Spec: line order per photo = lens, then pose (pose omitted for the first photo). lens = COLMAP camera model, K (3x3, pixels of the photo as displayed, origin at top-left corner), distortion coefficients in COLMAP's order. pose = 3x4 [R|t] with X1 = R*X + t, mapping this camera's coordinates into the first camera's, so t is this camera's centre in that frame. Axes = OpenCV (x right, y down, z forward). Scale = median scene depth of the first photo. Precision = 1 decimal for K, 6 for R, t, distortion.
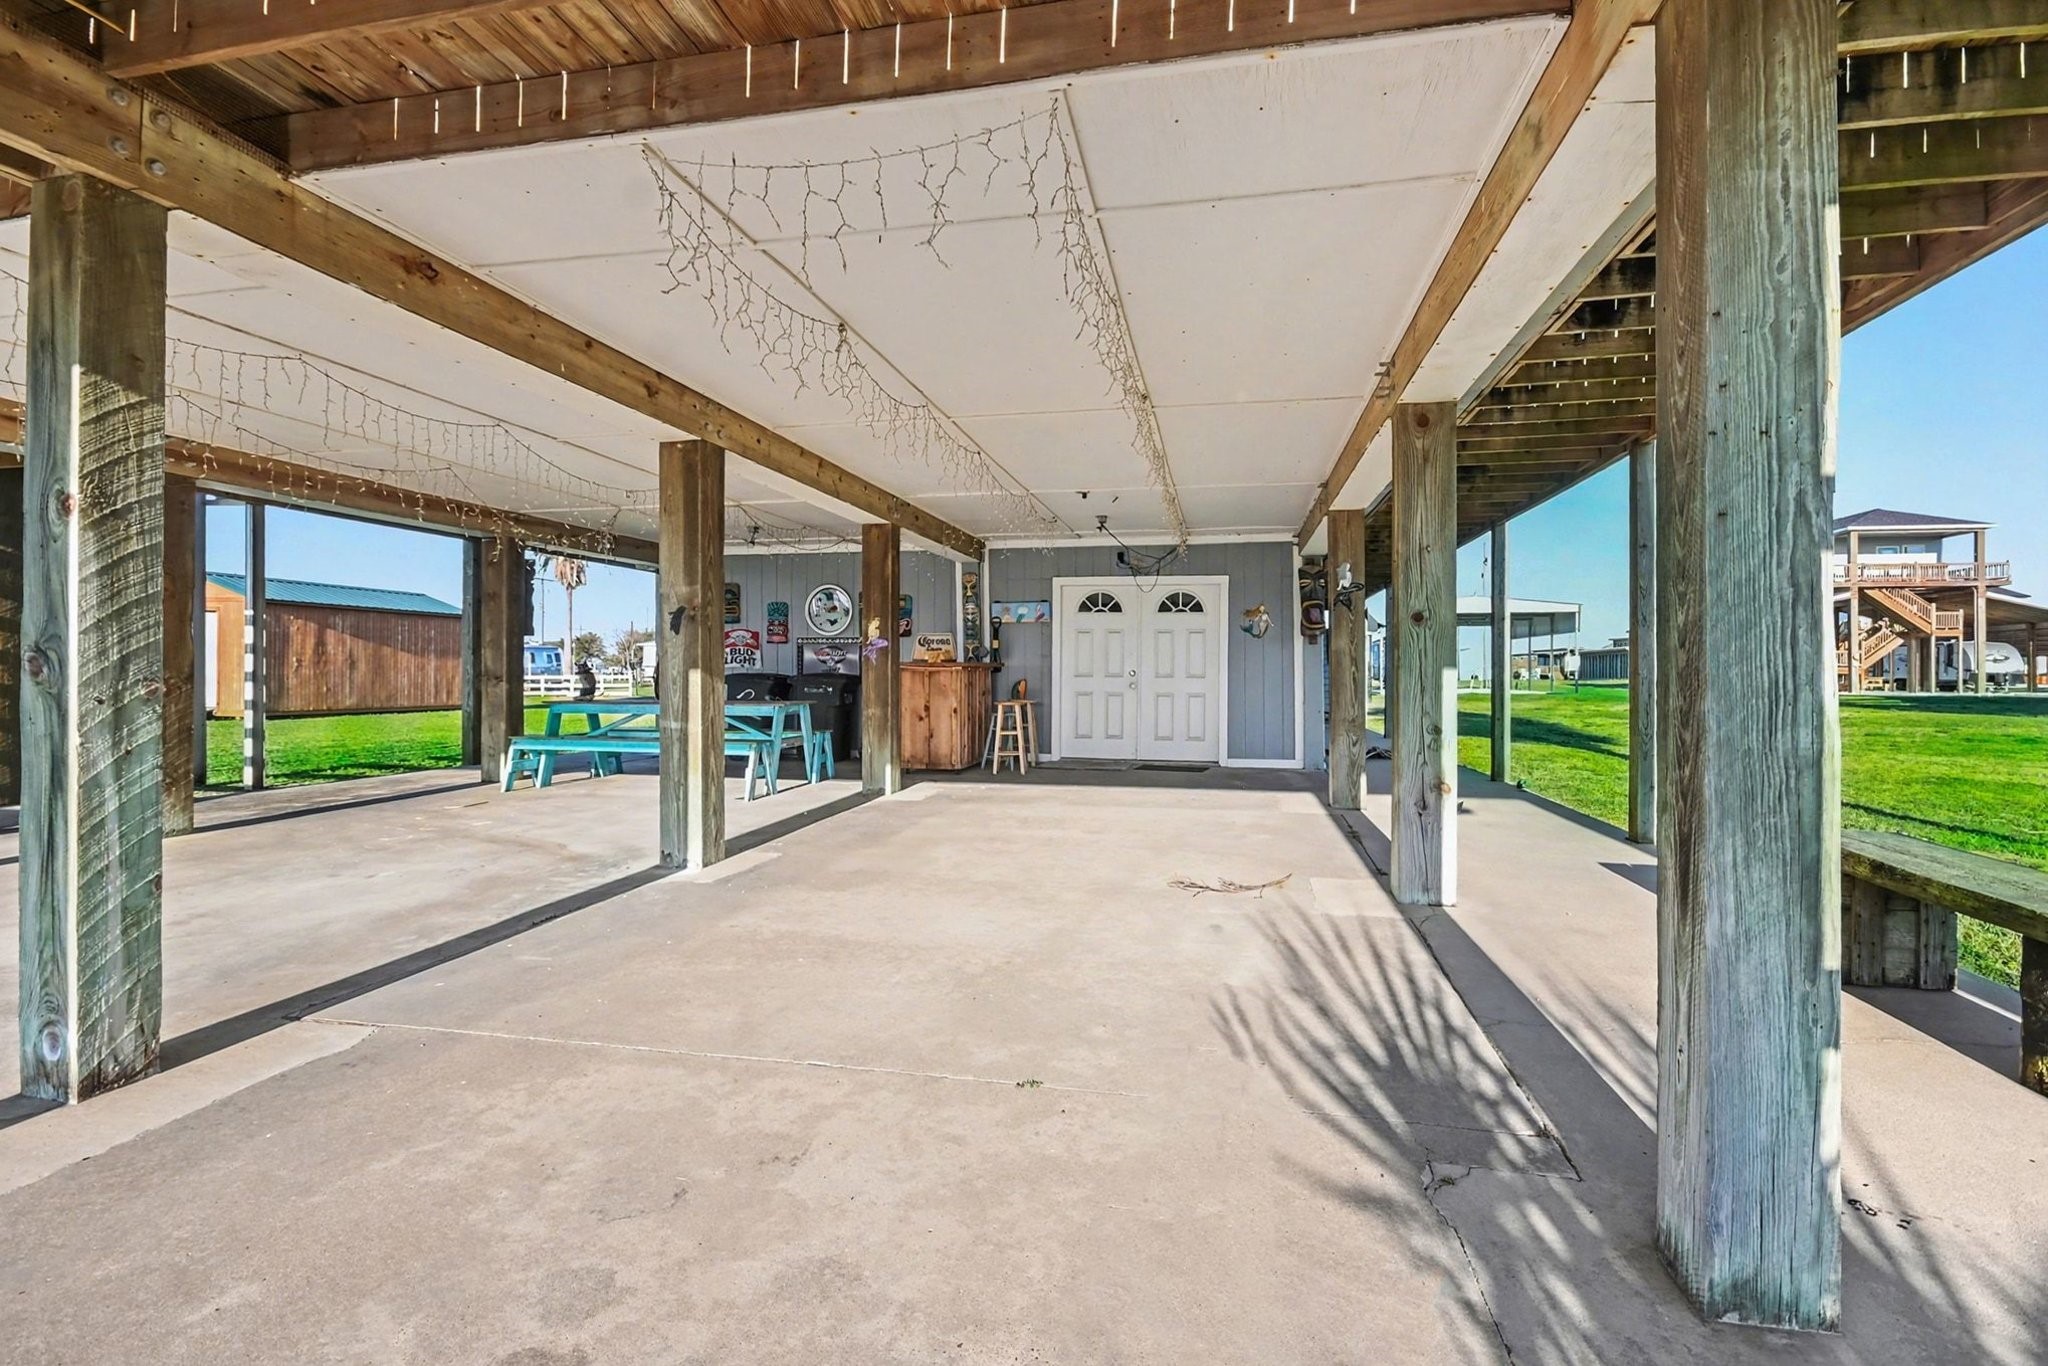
lens RADIAL K [[962.7, 0, 1010.1], [0, 962.7, 676.6], [0, 0, 1]] dist [-0.001532, -0.000008]
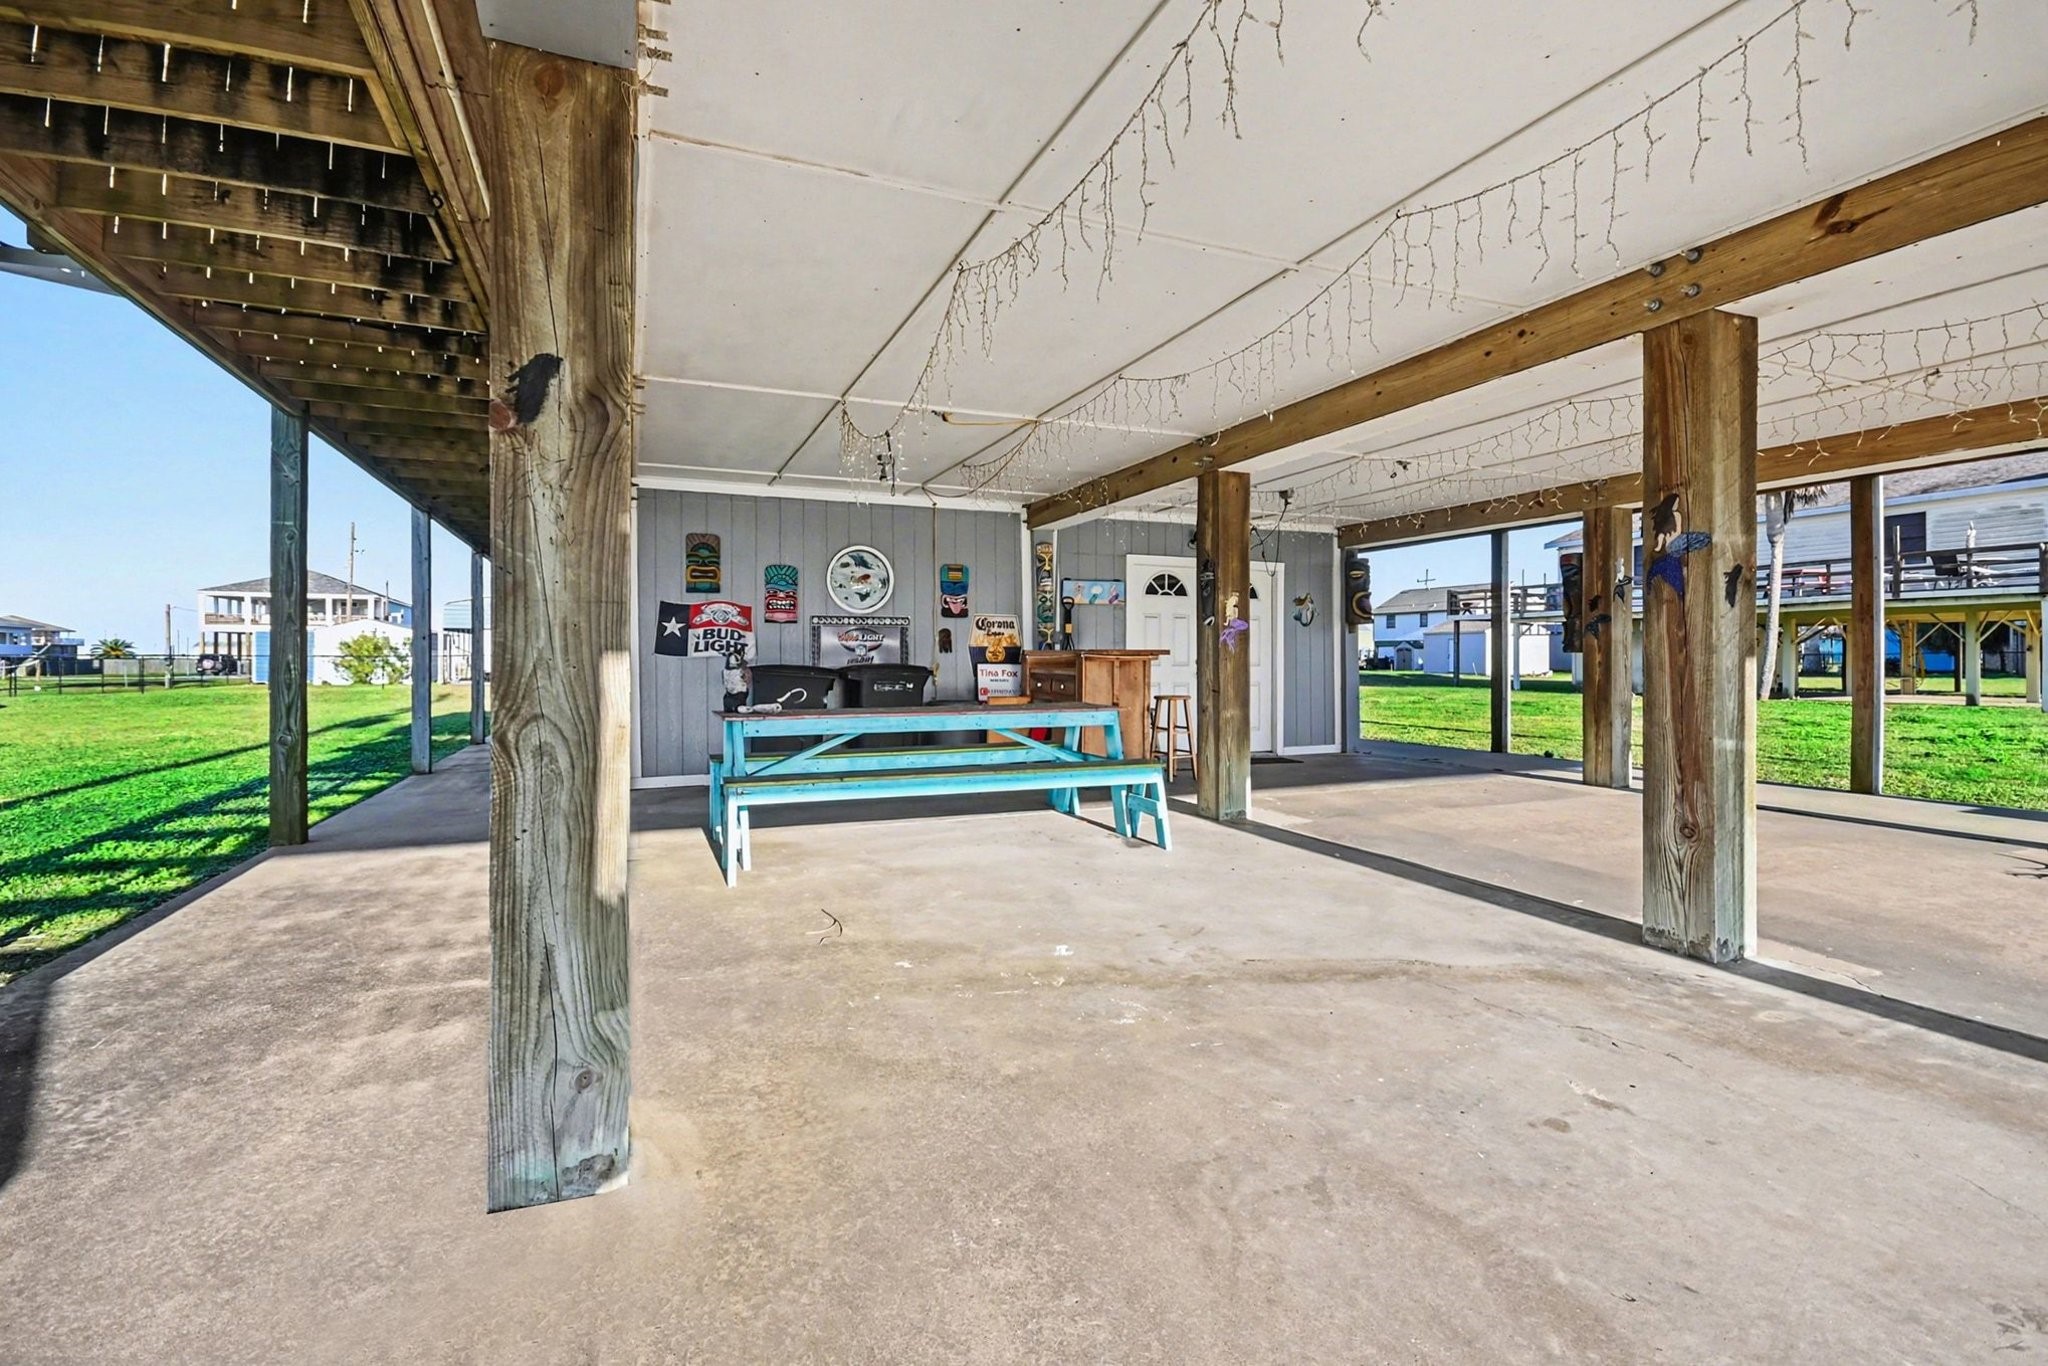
lens RADIAL K [[962.7, 0, 1016.8], [0, 962.7, 669.1], [0, 0, 1]] dist [-0.001532, -0.000008]
pose [[0.831336, -0.006755, 0.555730, -0.509852], [0.005449, 0.999977, 0.004004, -0.002262], [-0.555744, -0.000300, 0.831353, 0.319208]]
